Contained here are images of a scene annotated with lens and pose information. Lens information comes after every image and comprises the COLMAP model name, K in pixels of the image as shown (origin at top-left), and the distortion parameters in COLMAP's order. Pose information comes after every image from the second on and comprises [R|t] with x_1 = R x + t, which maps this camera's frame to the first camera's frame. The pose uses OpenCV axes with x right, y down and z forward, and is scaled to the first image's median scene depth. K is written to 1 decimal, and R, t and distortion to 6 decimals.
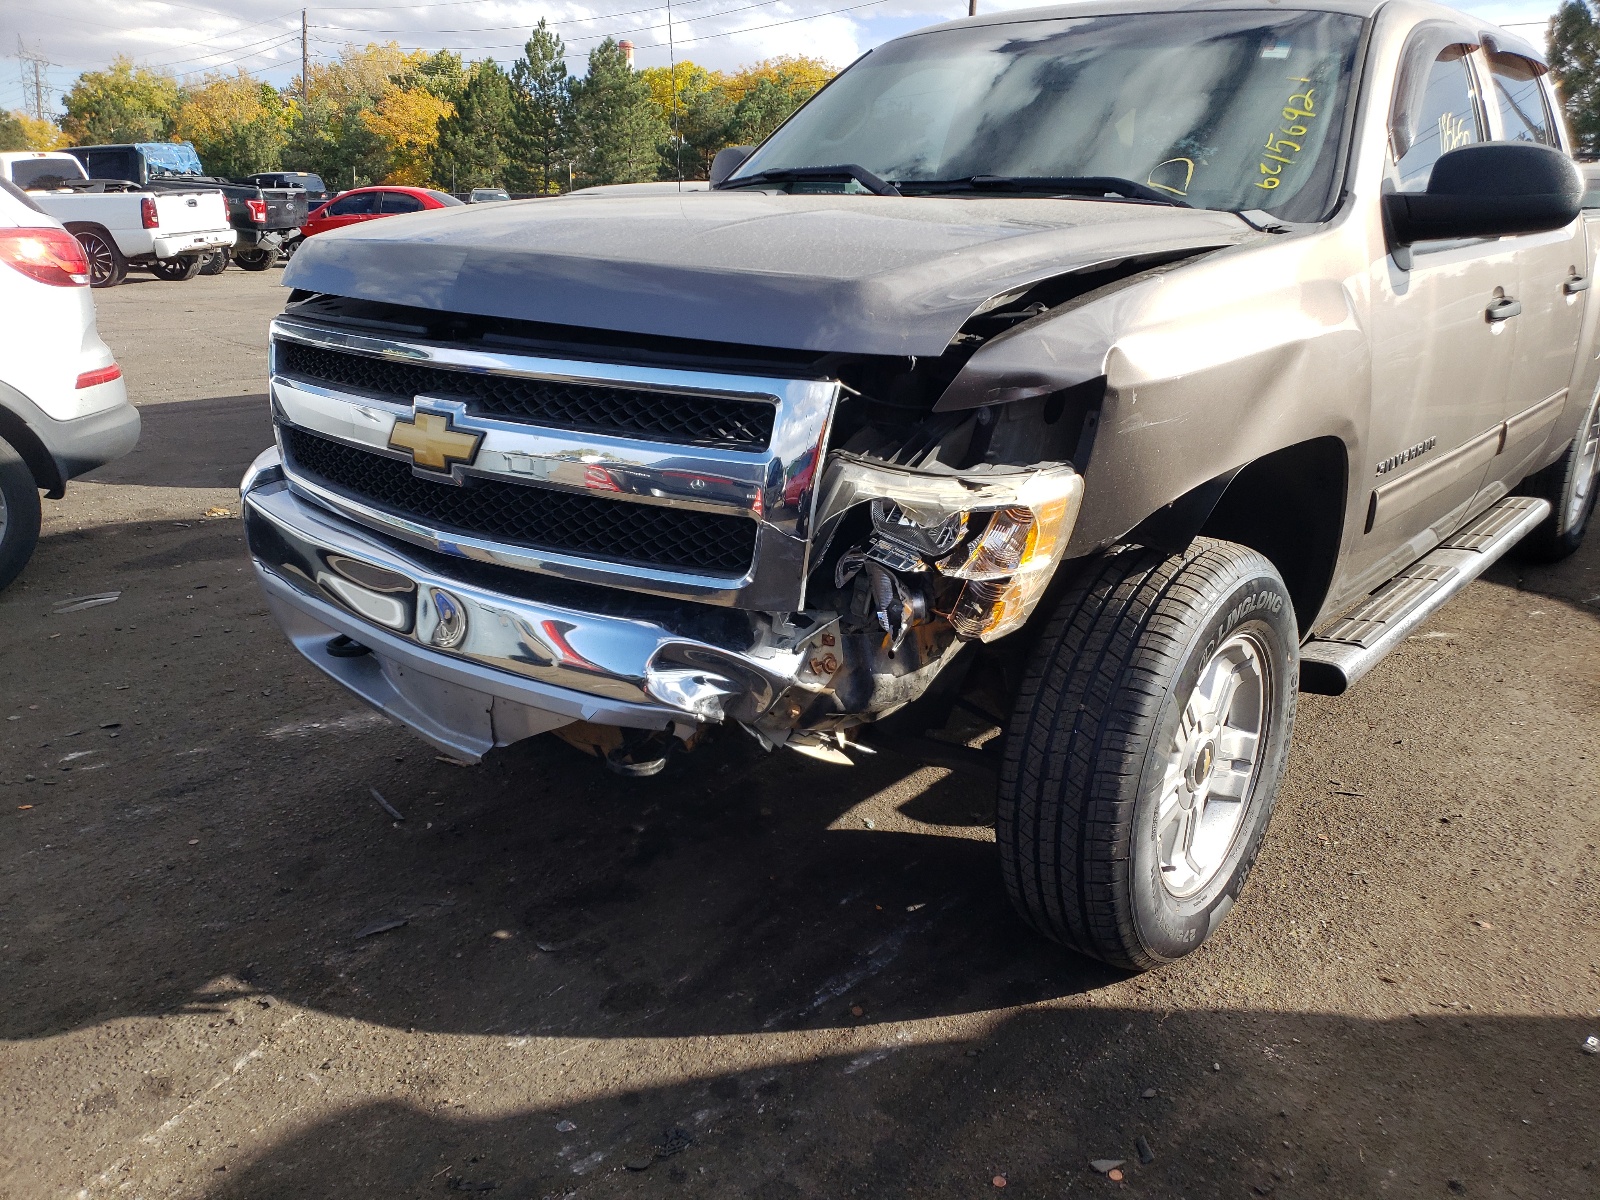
lens RADIAL K [[1221.7, 0, 806.9], [0, 1221.7, 601.1], [0, 0, 1]] dist [0.078581, -0.069529]
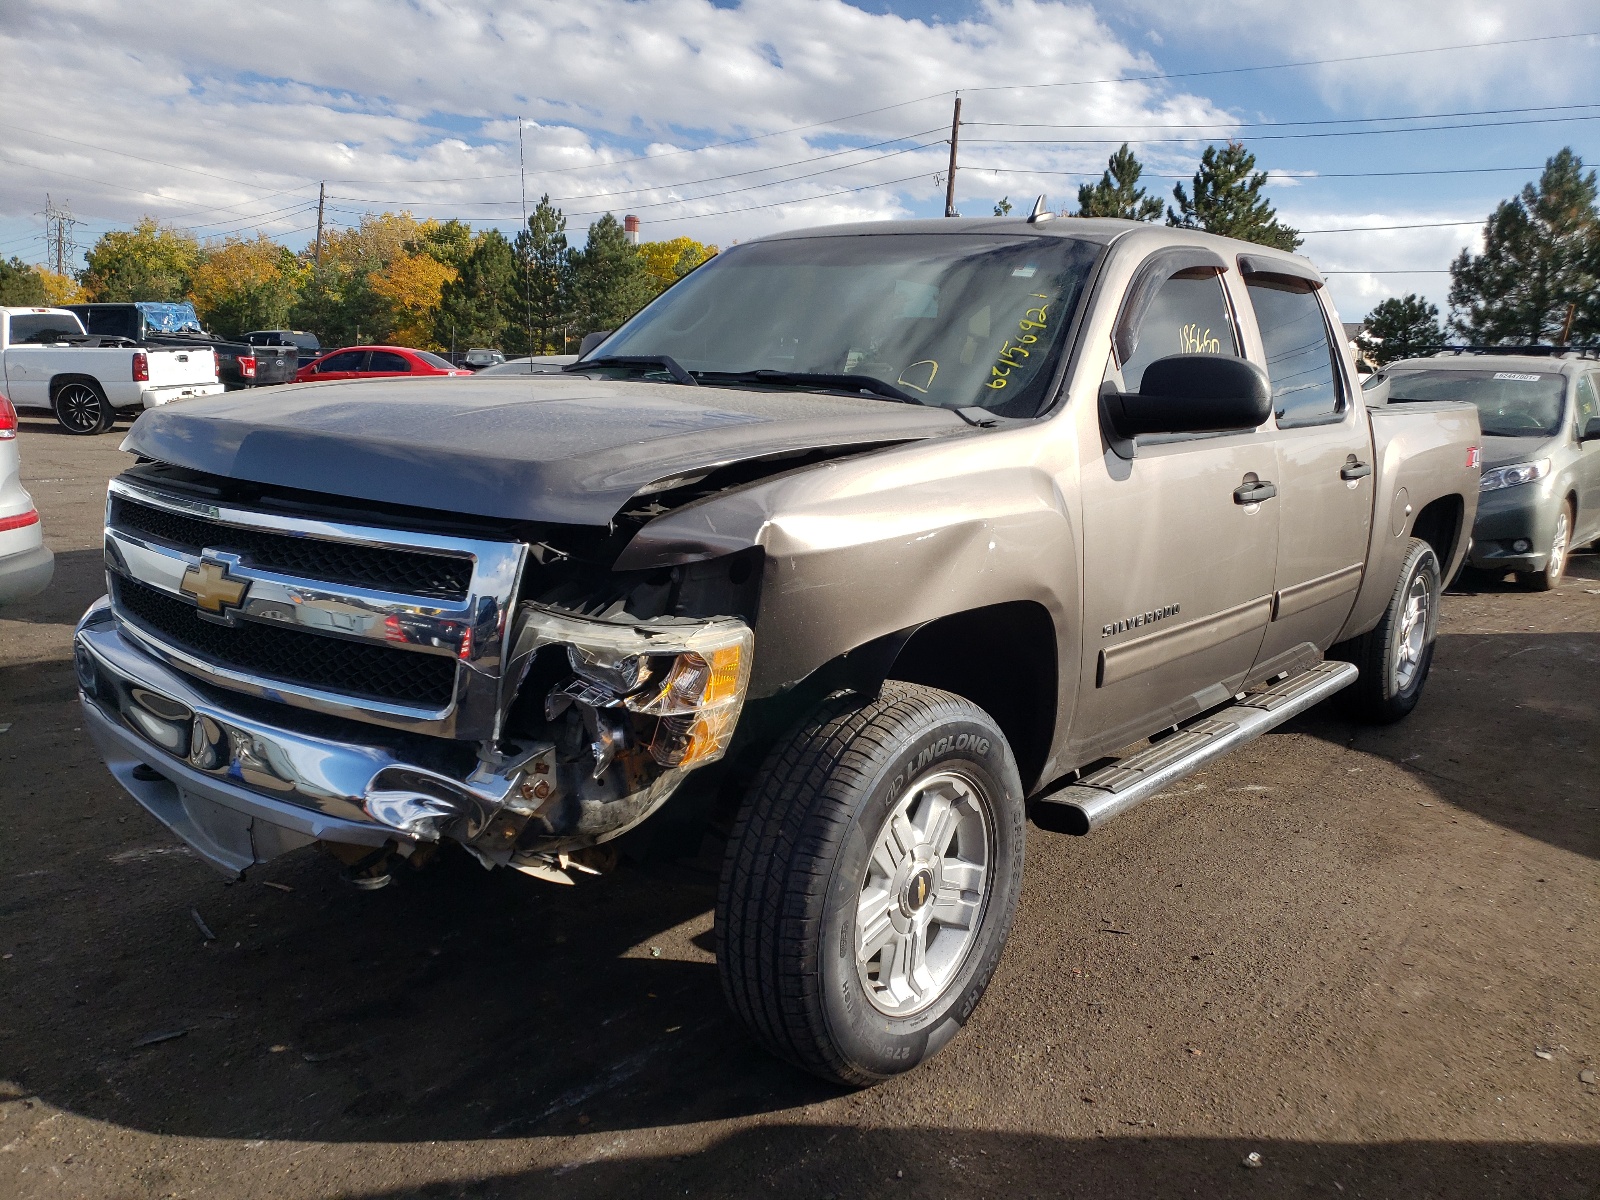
lens RADIAL K [[1221.7, 0, 806.9], [0, 1221.7, 601.1], [0, 0, 1]] dist [0.078581, -0.069529]
pose [[0.999765, 0.020912, 0.005669, 0.209681], [-0.020053, 0.992149, -0.123447, 0.011845], [-0.008206, 0.123304, 0.992335, -0.123848]]
